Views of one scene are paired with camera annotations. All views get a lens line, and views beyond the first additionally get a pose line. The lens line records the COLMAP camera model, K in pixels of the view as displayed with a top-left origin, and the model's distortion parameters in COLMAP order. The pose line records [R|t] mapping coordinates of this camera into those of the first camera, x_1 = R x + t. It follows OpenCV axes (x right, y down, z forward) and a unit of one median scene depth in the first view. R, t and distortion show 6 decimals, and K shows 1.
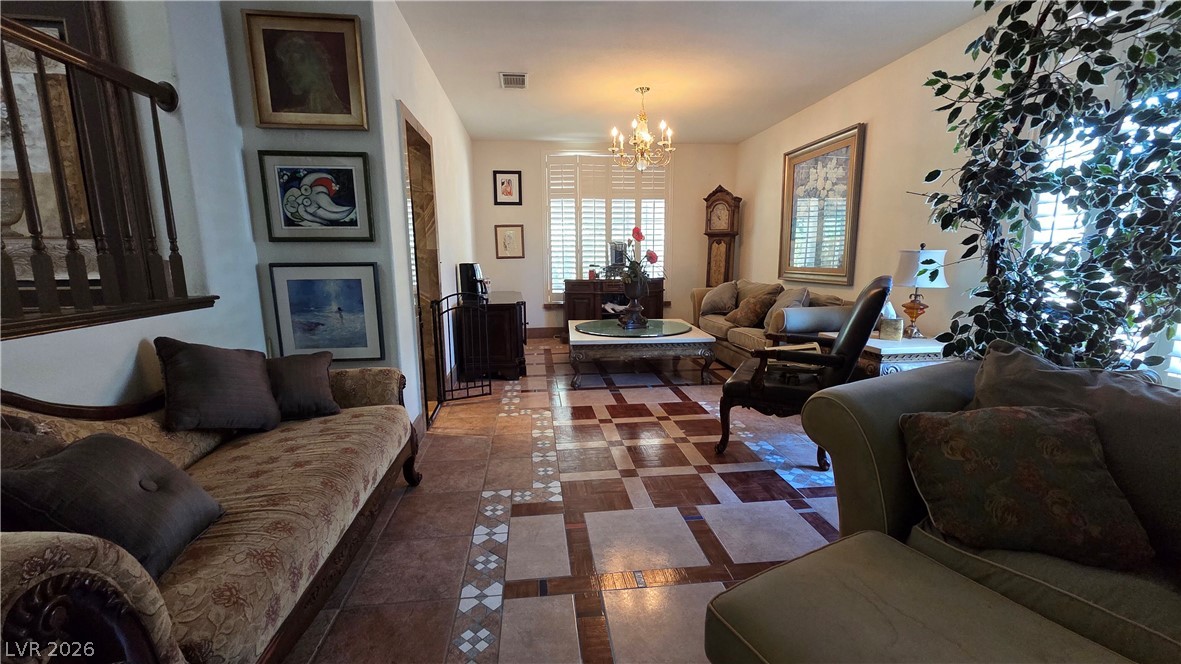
lens RADIAL K [[482.1, 0, 584.8], [0, 482.1, 335.8], [0, 0, 1]] dist [0.003178, -0.000065]
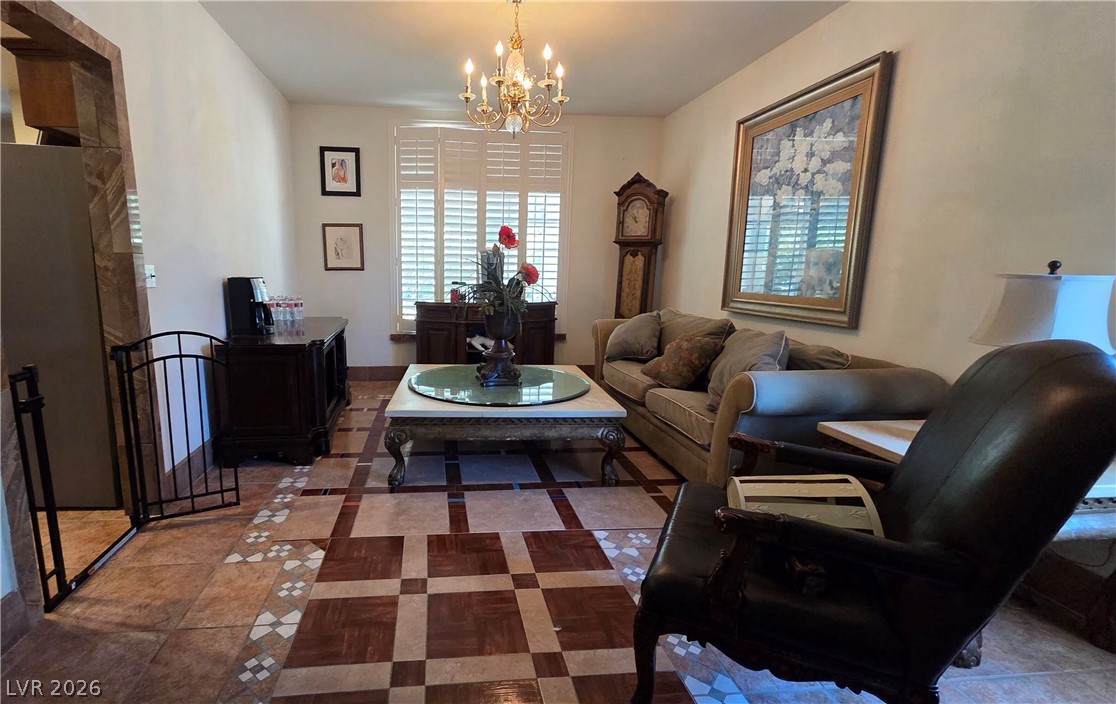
lens RADIAL K [[511.6, 0, 481.9], [0, 511.6, 358.3], [0, 0, 1]] dist [0.002028, 0.000147]
pose [[0.999695, 0.023164, -0.008600, 0.073697], [-0.023074, 0.999679, 0.010443, -0.050272], [0.008839, -0.010241, 0.999908, 0.281598]]
